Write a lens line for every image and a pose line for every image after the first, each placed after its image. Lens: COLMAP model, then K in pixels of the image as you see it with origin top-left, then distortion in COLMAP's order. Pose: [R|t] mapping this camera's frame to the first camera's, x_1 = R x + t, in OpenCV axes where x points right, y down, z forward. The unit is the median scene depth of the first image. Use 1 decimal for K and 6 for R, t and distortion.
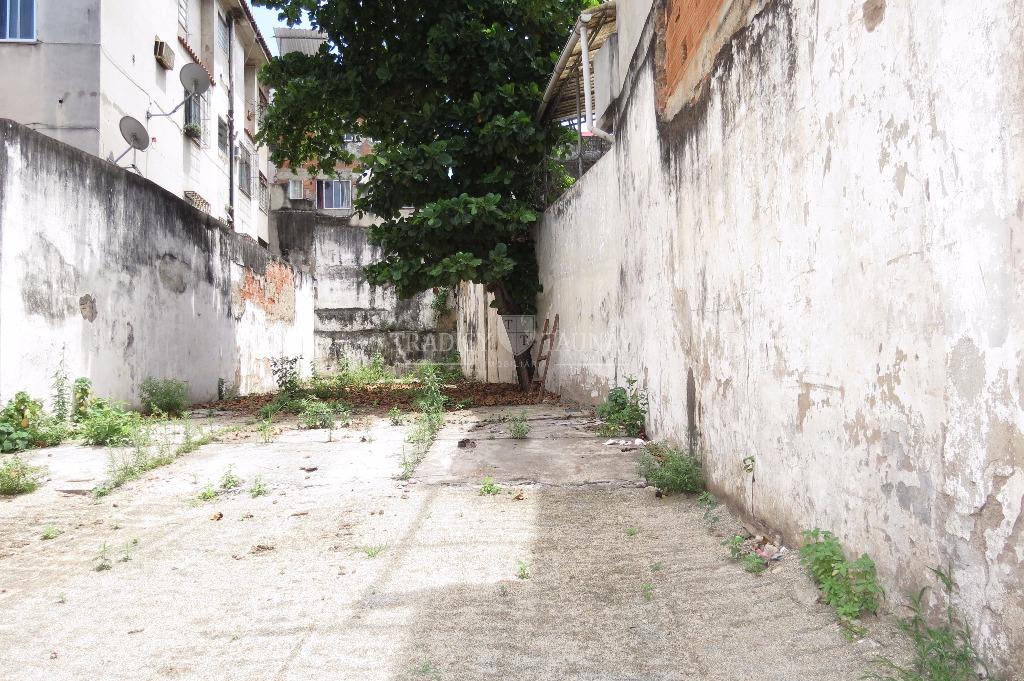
lens RADIAL K [[729.1, 0, 506.3], [0, 729.1, 340.9], [0, 0, 1]] dist [-0.035538, 0.017507]
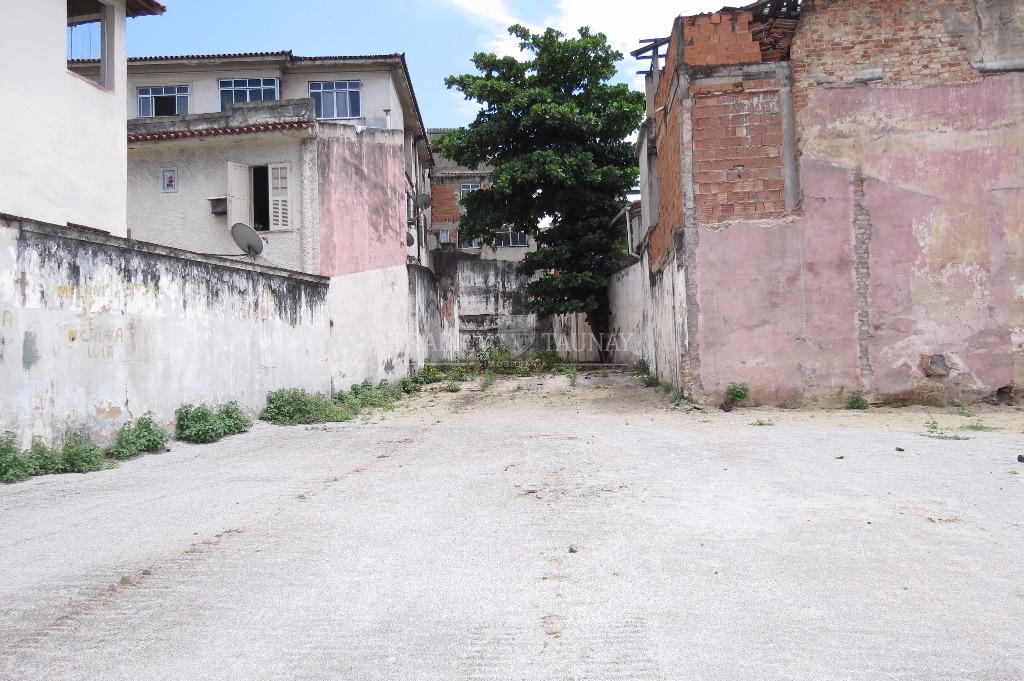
lens RADIAL K [[729.1, 0, 511.8], [0, 729.1, 341.9], [0, 0, 1]] dist [-0.035538, 0.017507]
pose [[0.996480, -0.013697, -0.082702, -0.044629], [0.015368, 0.999690, 0.019606, -0.026856], [0.082408, -0.020808, 0.996381, -0.778826]]
